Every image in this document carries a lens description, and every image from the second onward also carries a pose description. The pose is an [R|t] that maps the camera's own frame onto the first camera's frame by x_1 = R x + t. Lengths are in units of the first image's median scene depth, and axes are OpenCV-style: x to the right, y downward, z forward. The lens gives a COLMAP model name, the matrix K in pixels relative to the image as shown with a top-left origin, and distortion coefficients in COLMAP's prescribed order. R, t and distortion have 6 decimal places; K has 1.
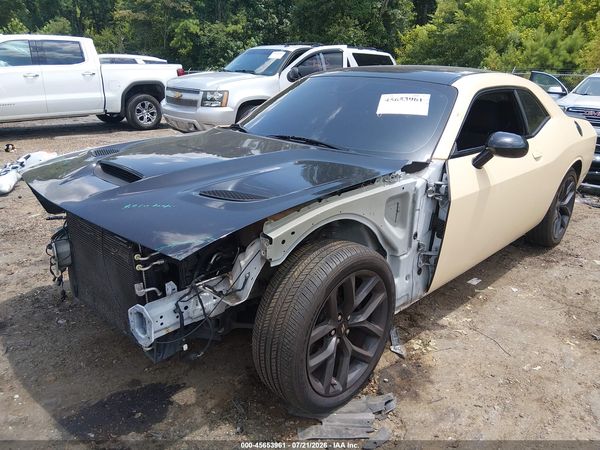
lens RADIAL K [[471.5, 0, 302.2], [0, 471.5, 212.9], [0, 0, 1]] dist [0.079621, -0.128548]
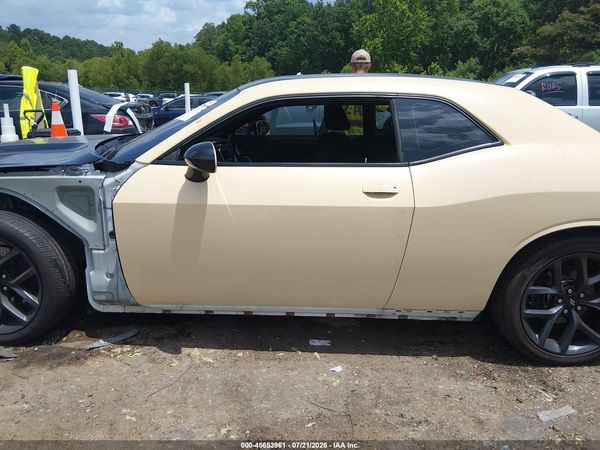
lens RADIAL K [[466.9, 0, 291.5], [0, 466.9, 224.6], [0, 0, 1]] dist [0.074461, -0.131404]
pose [[0.654694, 0.177155, -0.734841, 1.043364], [-0.214047, 0.975807, 0.044546, -0.084661], [0.724955, 0.128127, 0.676775, 0.515673]]
